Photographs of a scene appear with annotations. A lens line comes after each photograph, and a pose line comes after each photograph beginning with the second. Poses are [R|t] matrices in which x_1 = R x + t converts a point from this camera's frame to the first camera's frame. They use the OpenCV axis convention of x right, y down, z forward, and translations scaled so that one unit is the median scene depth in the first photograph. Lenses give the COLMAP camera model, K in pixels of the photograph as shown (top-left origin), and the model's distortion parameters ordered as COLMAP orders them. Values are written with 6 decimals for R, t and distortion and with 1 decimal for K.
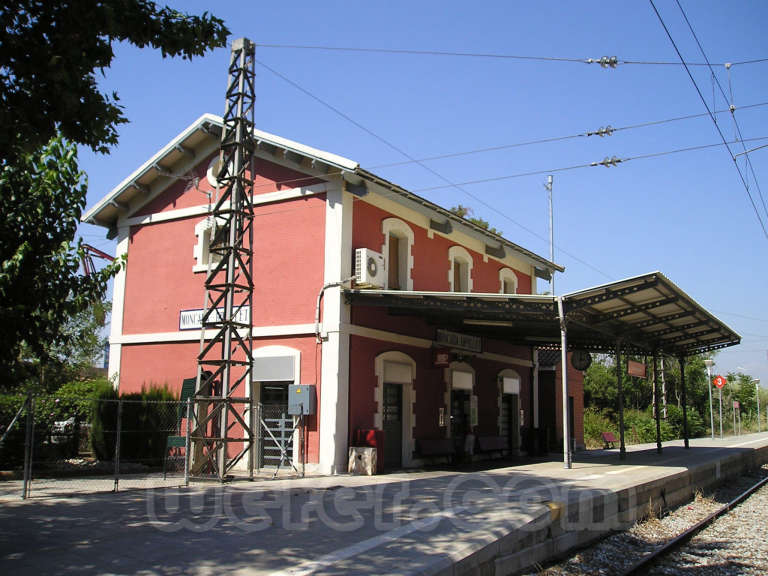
lens RADIAL K [[784.9, 0, 401.7], [0, 784.9, 287.8], [0, 0, 1]] dist [-0.141757, 0.108320]
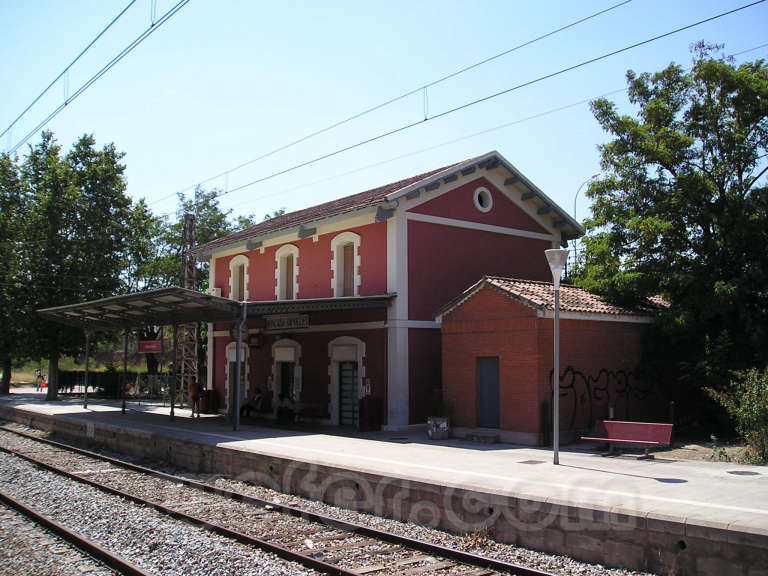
lens RADIAL K [[784.9, 0, 401.7], [0, 784.9, 287.8], [0, 0, 1]] dist [-0.141757, 0.108320]
pose [[-0.337419, -0.108268, -0.935108, 1.469366], [0.150363, 0.974411, -0.167075, 0.311645], [0.929268, -0.196980, -0.312505, 1.967782]]
